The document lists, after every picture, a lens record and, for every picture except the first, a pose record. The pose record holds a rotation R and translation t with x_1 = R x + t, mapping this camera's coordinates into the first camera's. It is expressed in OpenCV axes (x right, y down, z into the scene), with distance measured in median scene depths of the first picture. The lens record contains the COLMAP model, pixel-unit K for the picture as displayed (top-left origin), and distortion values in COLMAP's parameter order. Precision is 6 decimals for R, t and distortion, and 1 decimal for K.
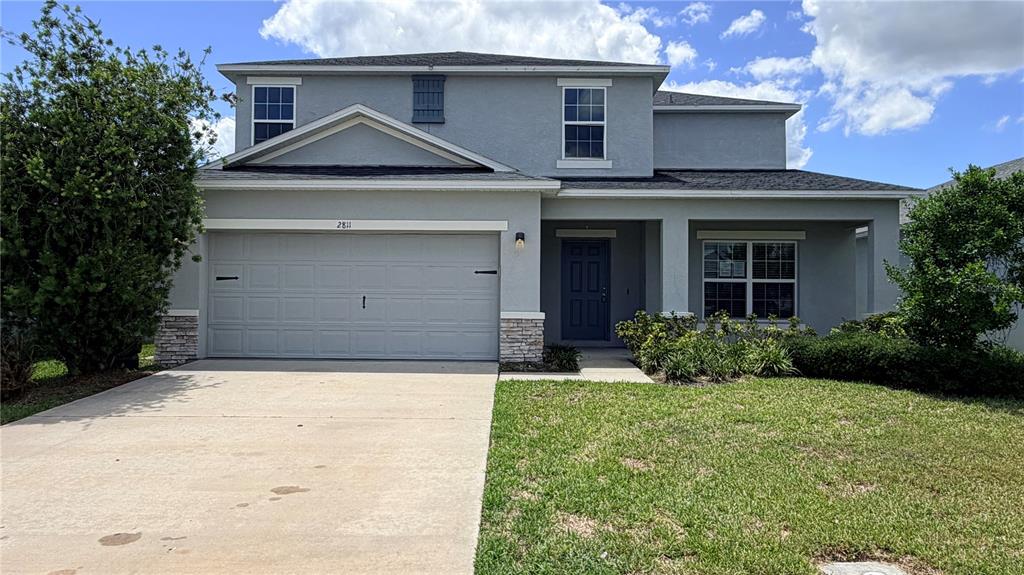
lens RADIAL K [[713.6, 0, 503.4], [0, 713.6, 292.1], [0, 0, 1]] dist [-0.008151, 0.009879]
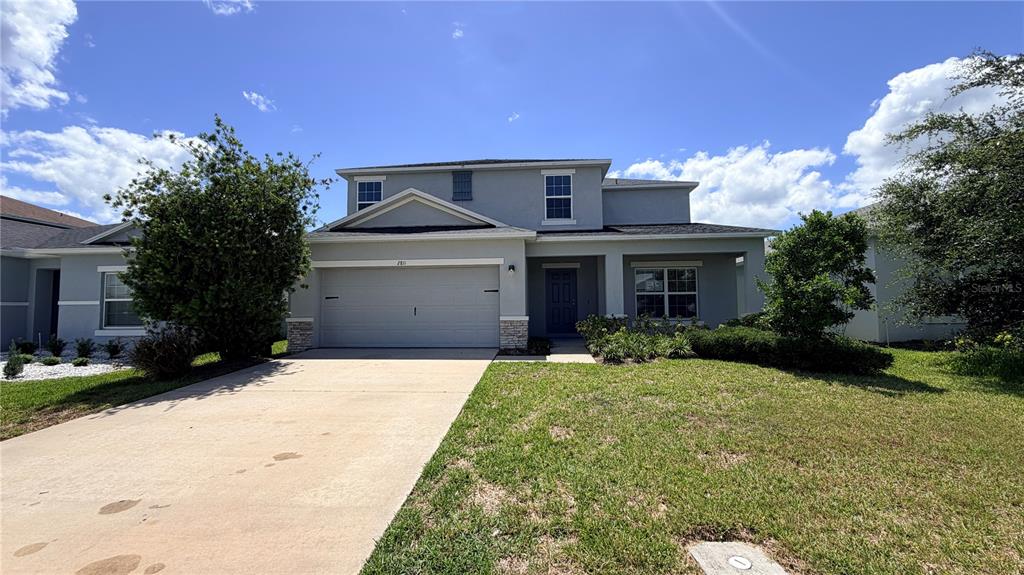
lens RADIAL K [[407.5, 0, 507.0], [0, 407.5, 291.9], [0, 0, 1]] dist [0.000356, 0.000115]
pose [[0.997631, -0.018664, -0.066214, 0.083935], [0.016797, 0.999449, -0.028643, 0.000081], [0.066712, 0.027463, 0.997394, 0.134000]]
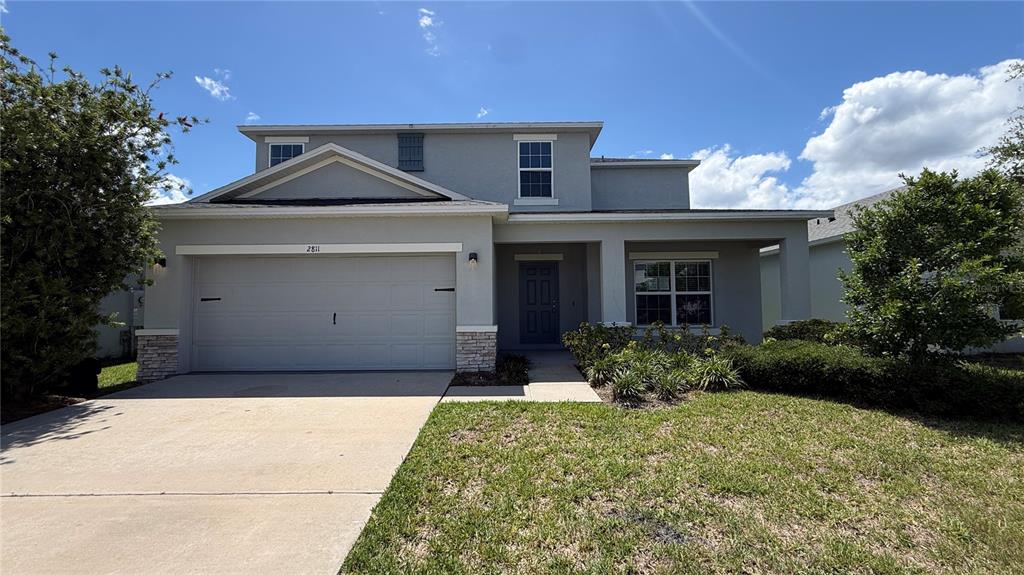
lens RADIAL K [[407.5, 0, 513.5], [0, 407.5, 293.1], [0, 0, 1]] dist [0.000356, 0.000115]
pose [[0.999574, -0.017770, 0.023165, 0.081842], [0.018271, 0.999600, -0.021582, -0.008568], [-0.022772, 0.021996, 0.999499, 0.441797]]
